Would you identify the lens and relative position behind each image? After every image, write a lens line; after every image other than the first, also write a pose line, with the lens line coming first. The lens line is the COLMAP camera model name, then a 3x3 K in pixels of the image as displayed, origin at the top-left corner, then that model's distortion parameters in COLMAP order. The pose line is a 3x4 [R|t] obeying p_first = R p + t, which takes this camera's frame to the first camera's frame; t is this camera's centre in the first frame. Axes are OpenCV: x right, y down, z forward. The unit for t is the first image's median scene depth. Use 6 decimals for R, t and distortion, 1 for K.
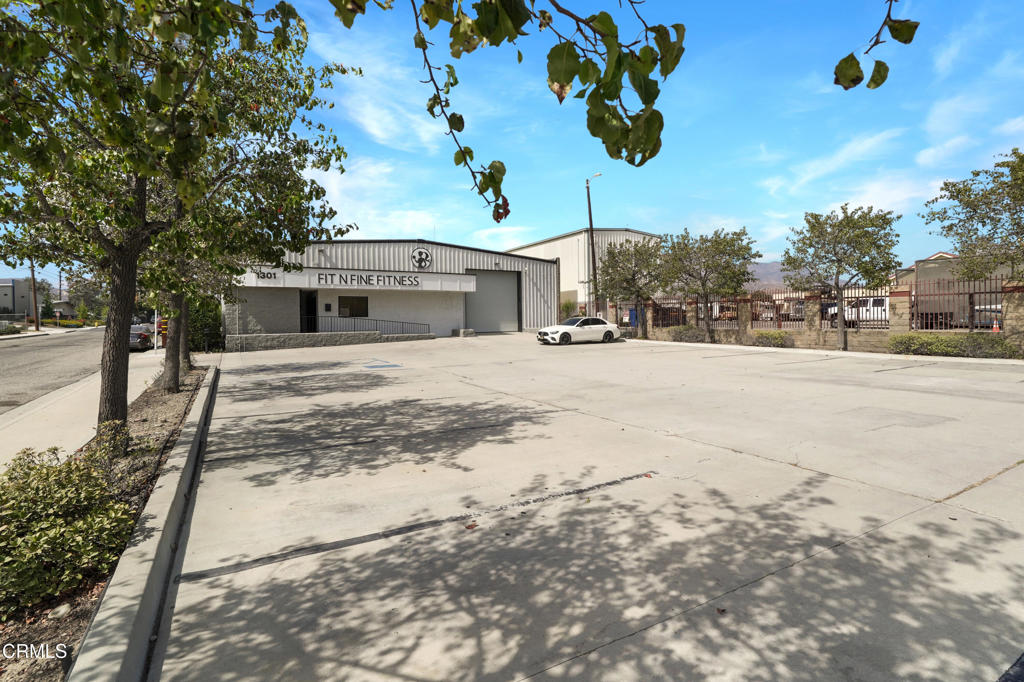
lens RADIAL K [[472.0, 0, 514.2], [0, 472.0, 323.6], [0, 0, 1]] dist [-0.000339, 0.001158]
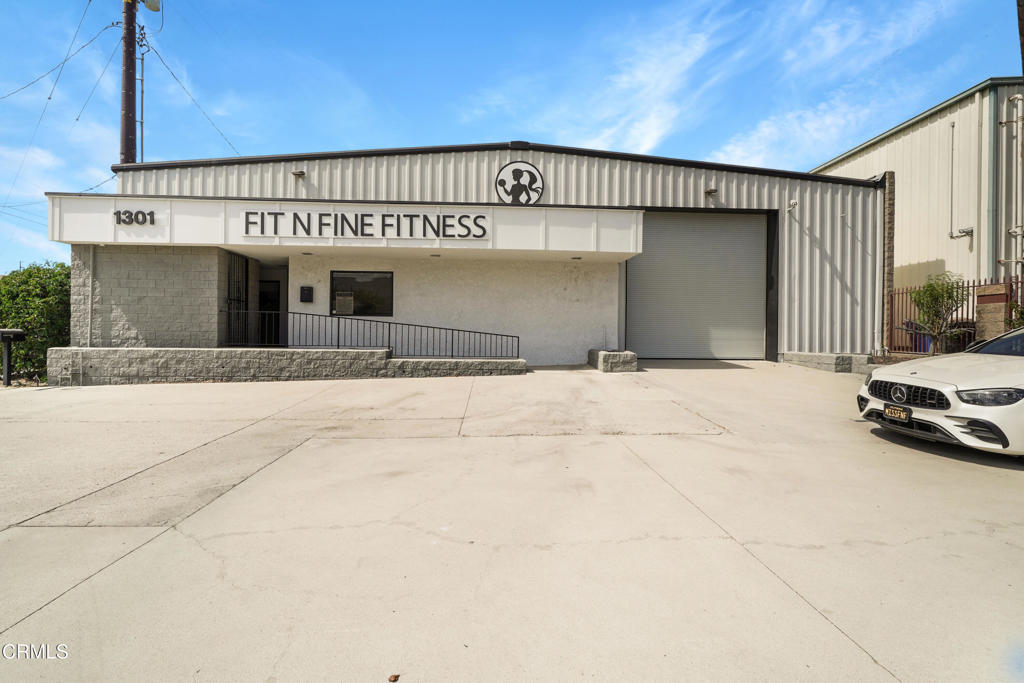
lens RADIAL K [[472.0, 0, 509.1], [0, 472.0, 336.0], [0, 0, 1]] dist [-0.000339, 0.001158]
pose [[0.882066, 0.024837, -0.470471, 0.004682], [-0.025145, 0.999668, 0.005630, -0.000604], [0.470454, 0.006864, 0.882398, 0.662703]]
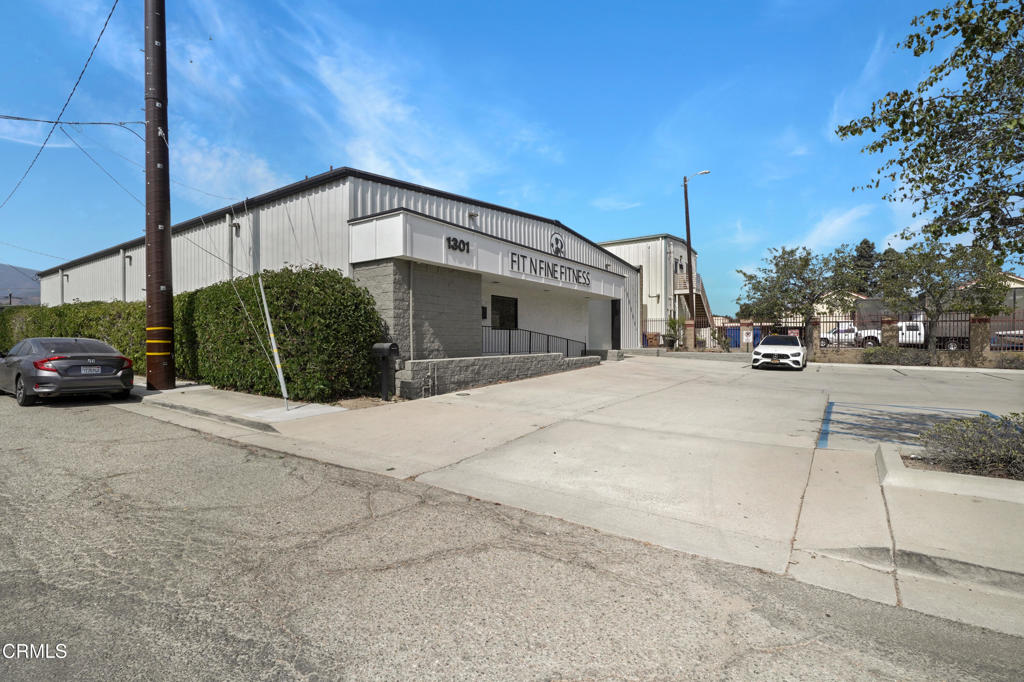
lens RADIAL K [[472.0, 0, 519.7], [0, 472.0, 336.0], [0, 0, 1]] dist [-0.000339, 0.001158]
pose [[0.903452, 0.016088, 0.428387, -0.589913], [-0.007863, 0.999749, -0.020962, 0.007221], [-0.428617, 0.015570, 0.903352, 0.431212]]
